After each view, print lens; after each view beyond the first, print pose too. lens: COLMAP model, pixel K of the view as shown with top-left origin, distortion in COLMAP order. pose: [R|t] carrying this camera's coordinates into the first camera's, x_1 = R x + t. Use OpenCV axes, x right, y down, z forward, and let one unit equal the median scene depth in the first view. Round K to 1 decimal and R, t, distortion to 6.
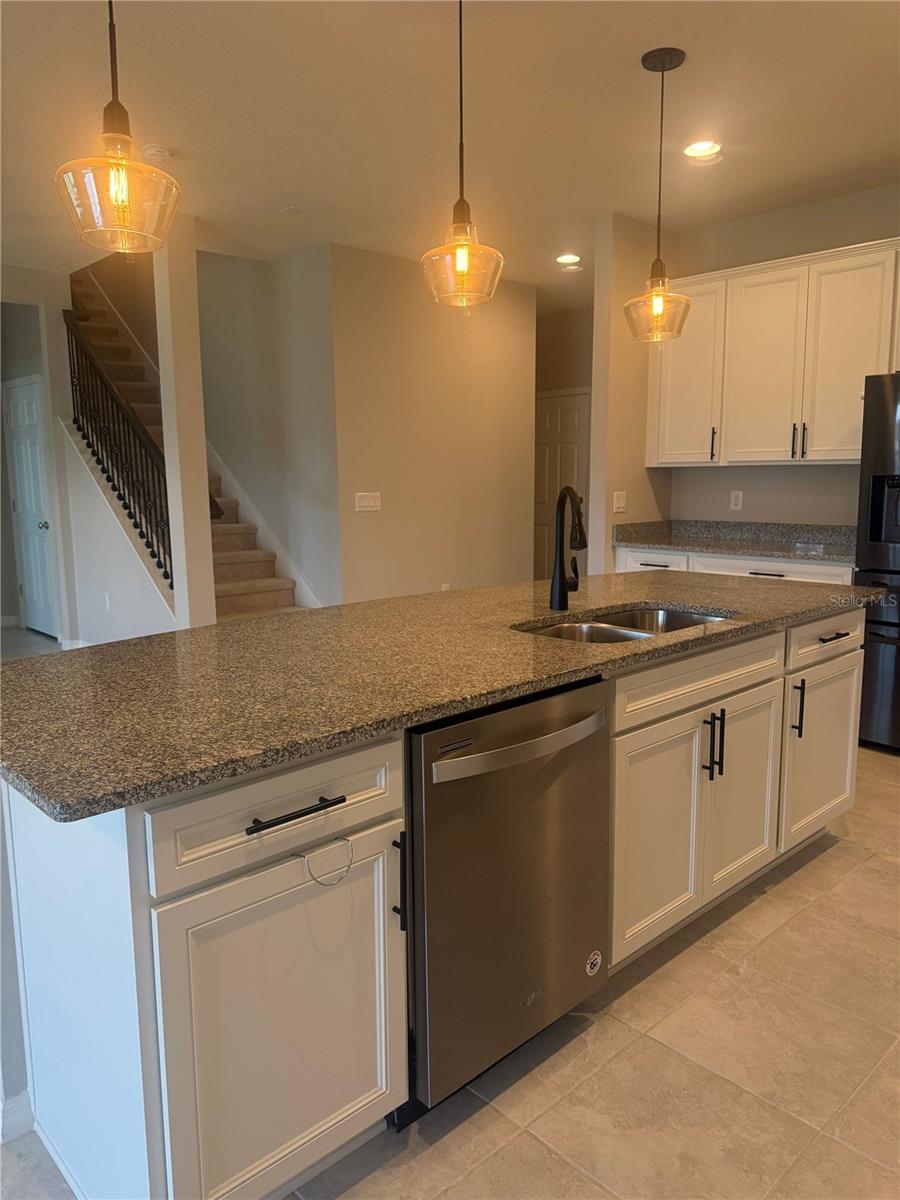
lens RADIAL K [[863.0, 0, 450.0], [0, 863.0, 600.0], [0, 0, 1]] dist [0.003743, 0.002795]
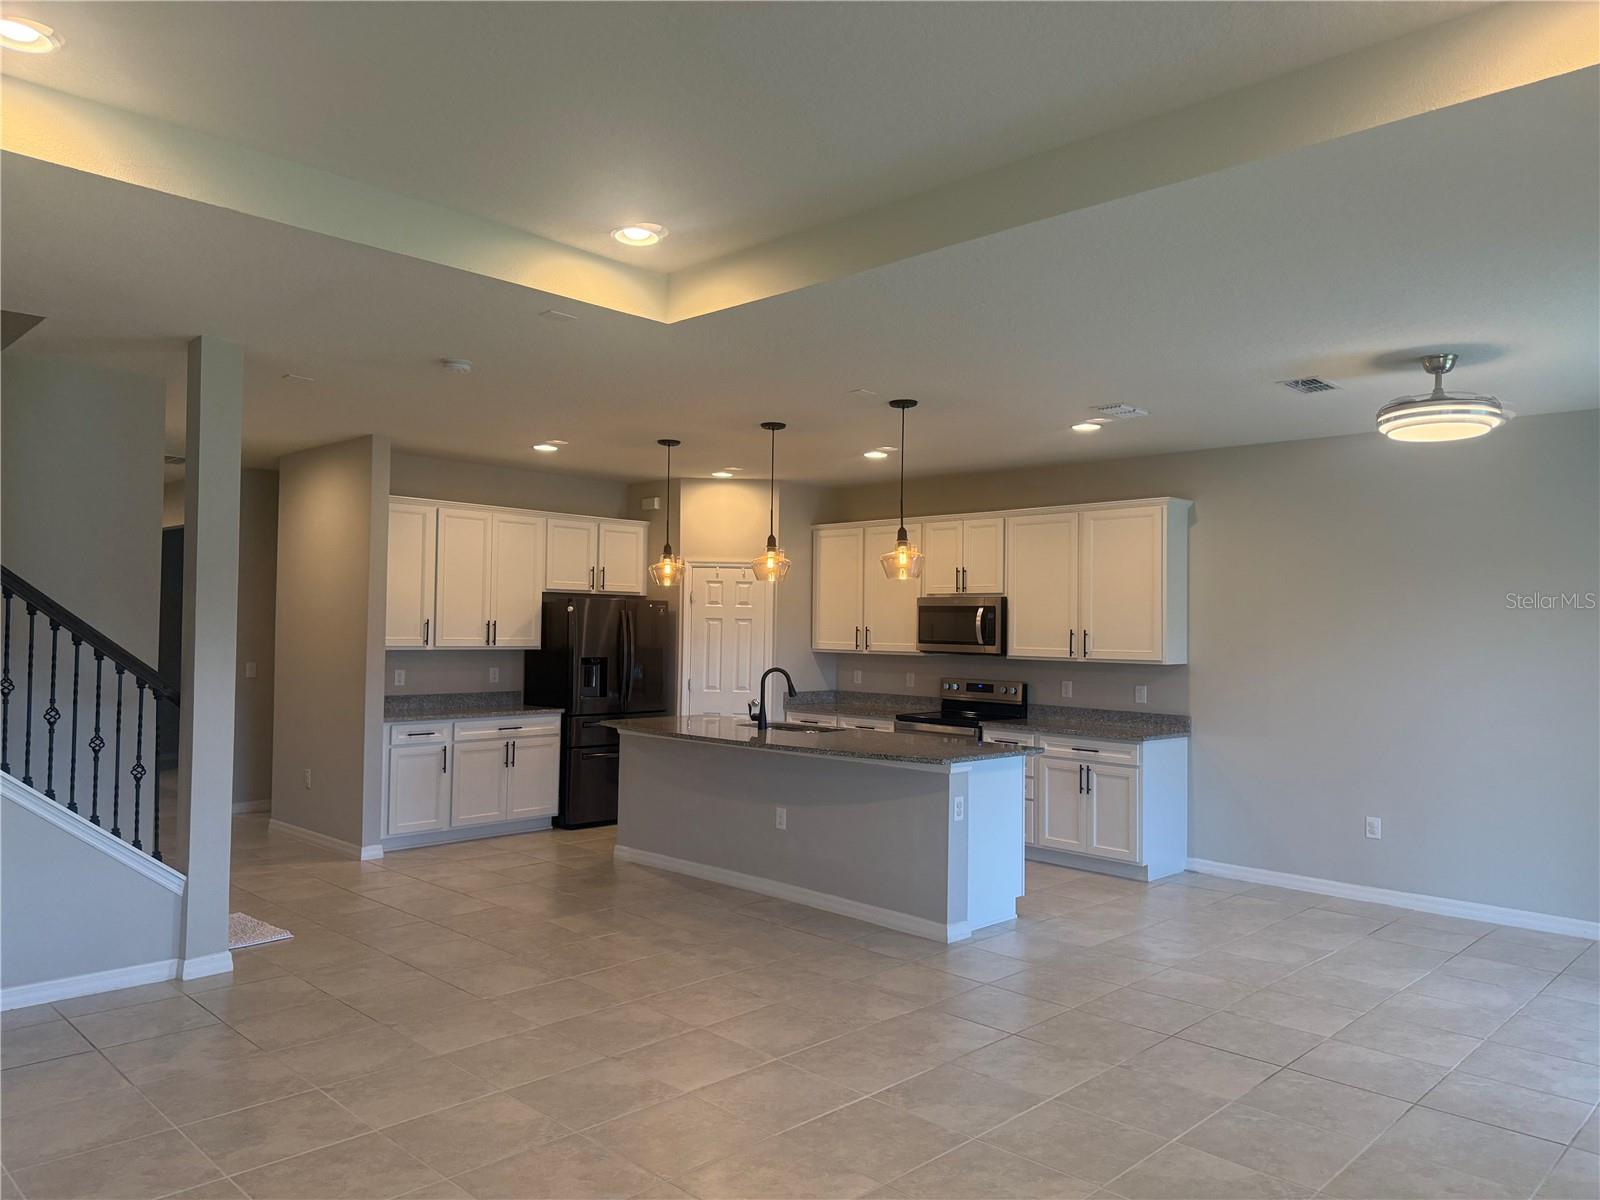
lens RADIAL K [[1125.0, 0, 800.0], [0, 1125.0, 600.0], [0, 0, 1]] dist [0.160906, -0.246963]
pose [[-0.038023, 0.033861, 0.998703, -1.462341], [0.133030, 0.990701, -0.028525, -0.117140], [-0.990382, 0.131773, -0.042174, 0.571493]]
